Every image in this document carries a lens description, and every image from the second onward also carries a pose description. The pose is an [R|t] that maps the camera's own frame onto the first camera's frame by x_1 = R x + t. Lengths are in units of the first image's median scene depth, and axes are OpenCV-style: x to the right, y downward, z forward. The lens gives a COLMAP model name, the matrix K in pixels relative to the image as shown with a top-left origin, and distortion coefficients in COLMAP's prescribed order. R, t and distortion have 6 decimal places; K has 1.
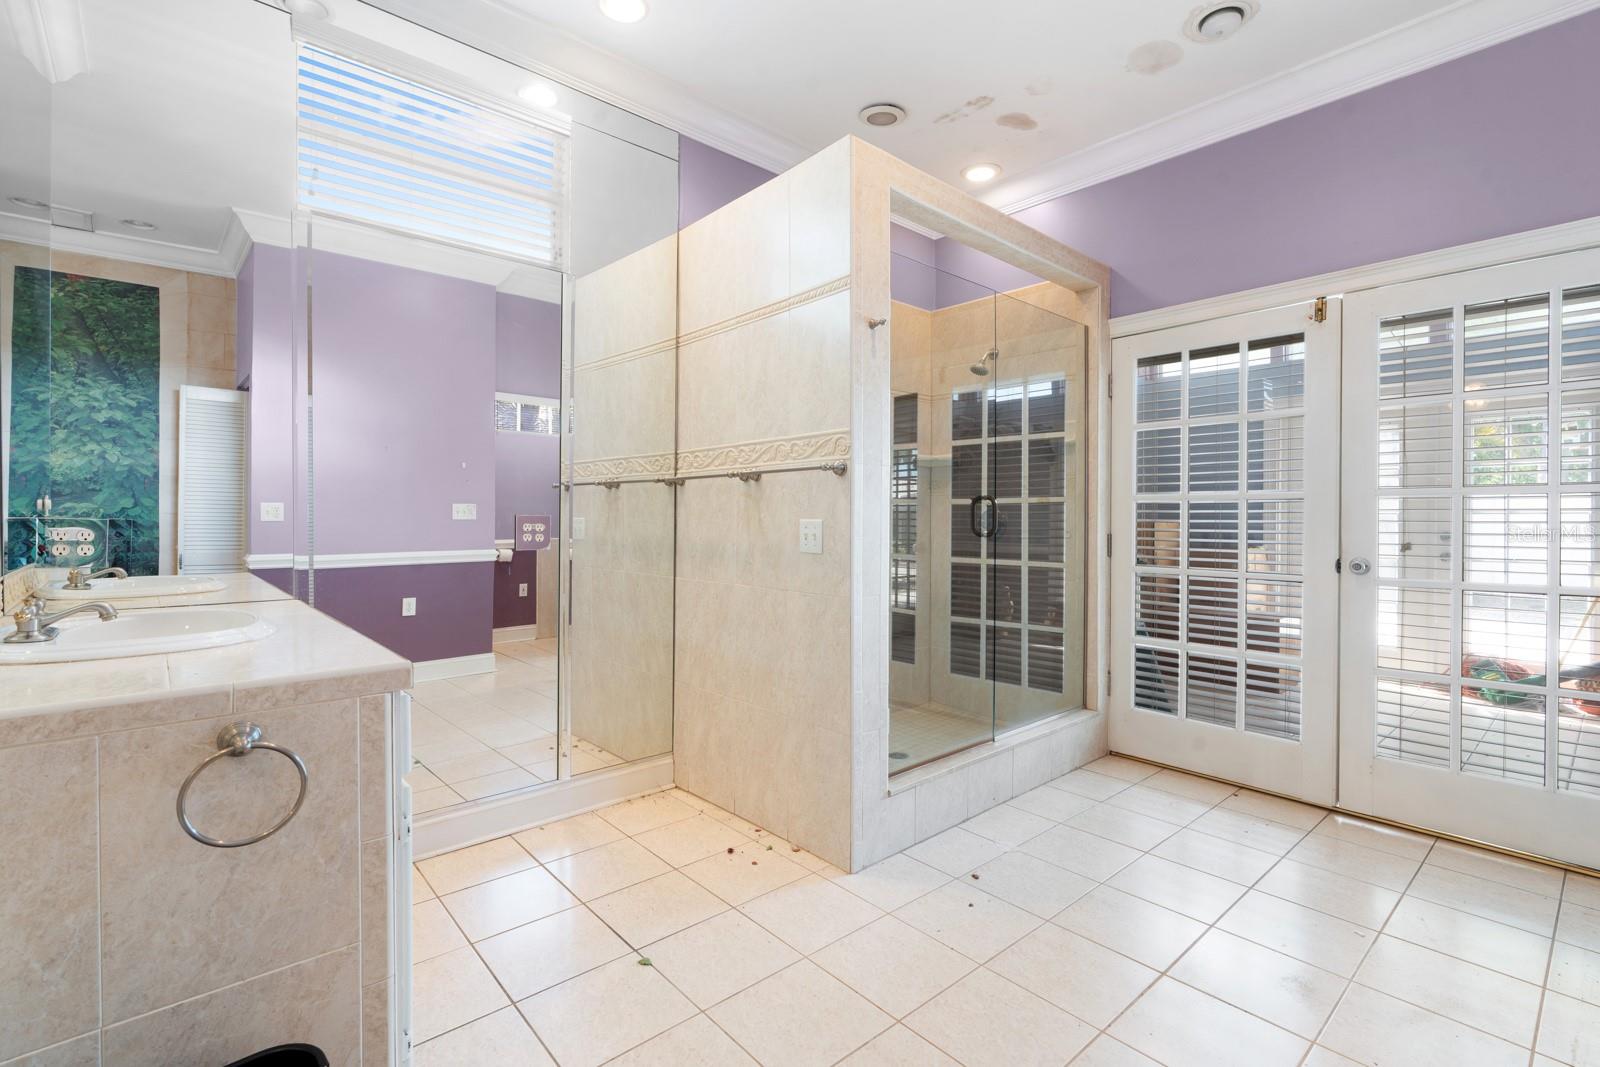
lens RADIAL K [[731.0, 0, 789.8], [0, 731.0, 527.2], [0, 0, 1]] dist [-0.004491, 0.002260]
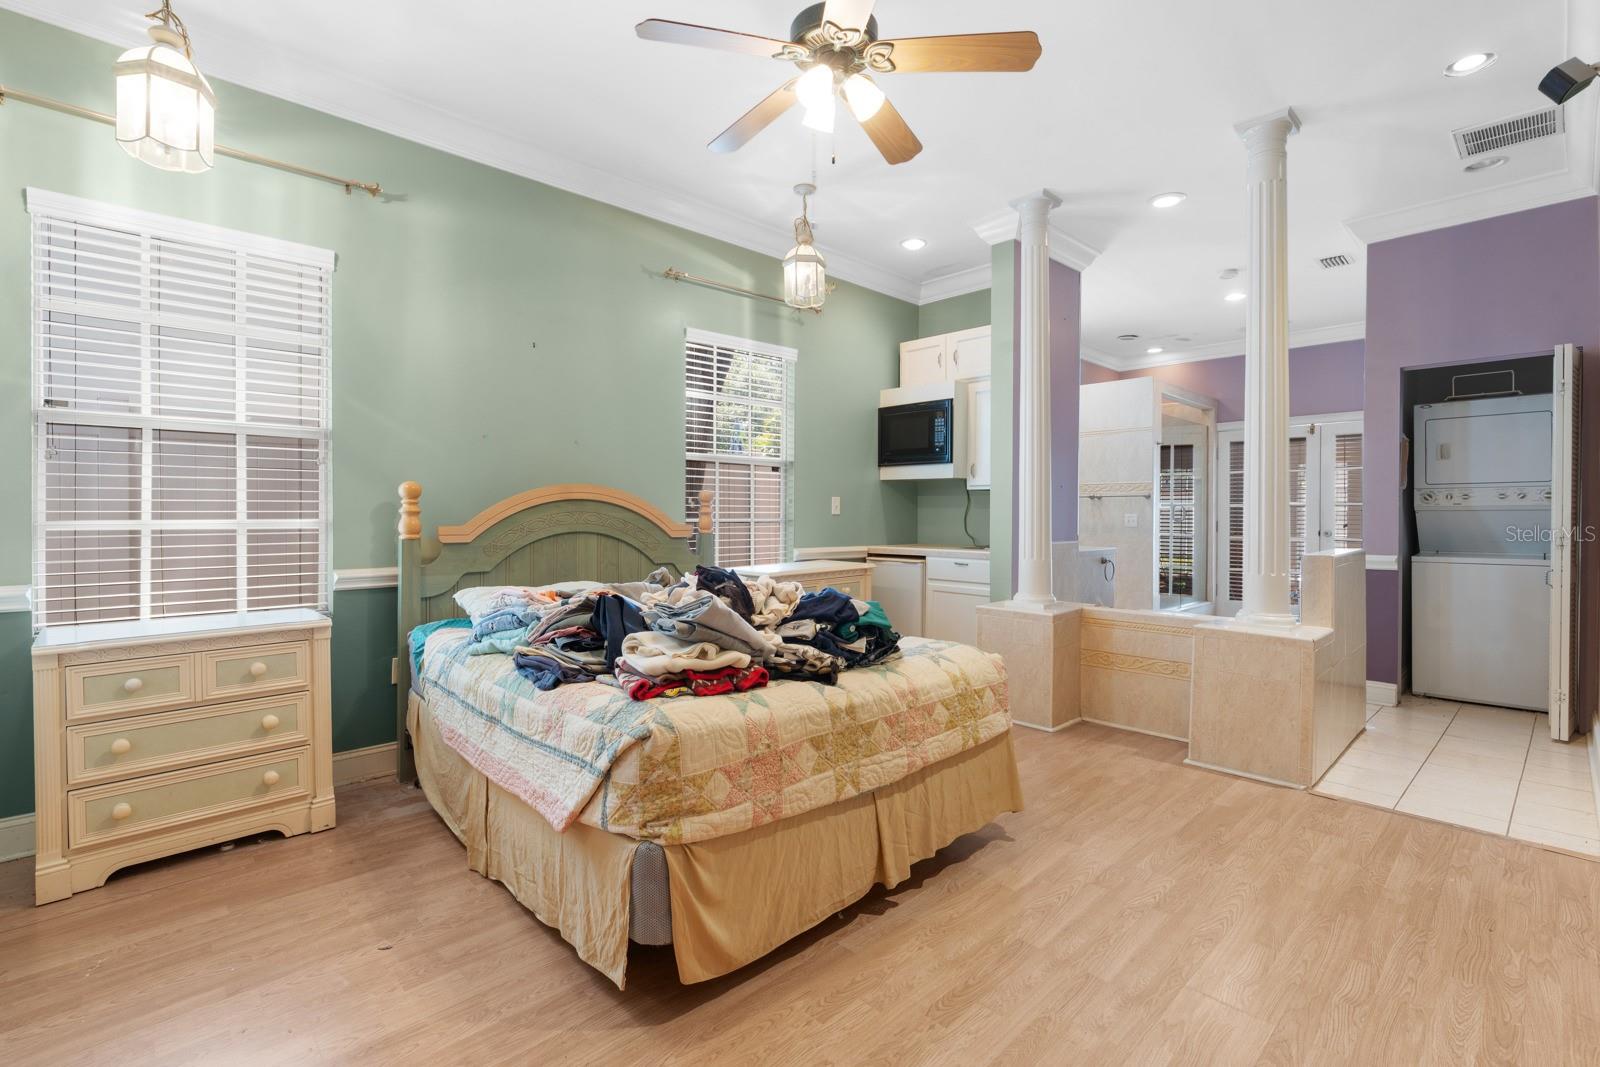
lens RADIAL K [[731.0, 0, 804.5], [0, 731.0, 524.2], [0, 0, 1]] dist [-0.004491, 0.002260]
pose [[0.999283, -0.003983, 0.037659, -1.099095], [0.004031, 0.999991, -0.001191, 0.021021], [-0.037654, 0.001342, 0.999290, -1.422990]]
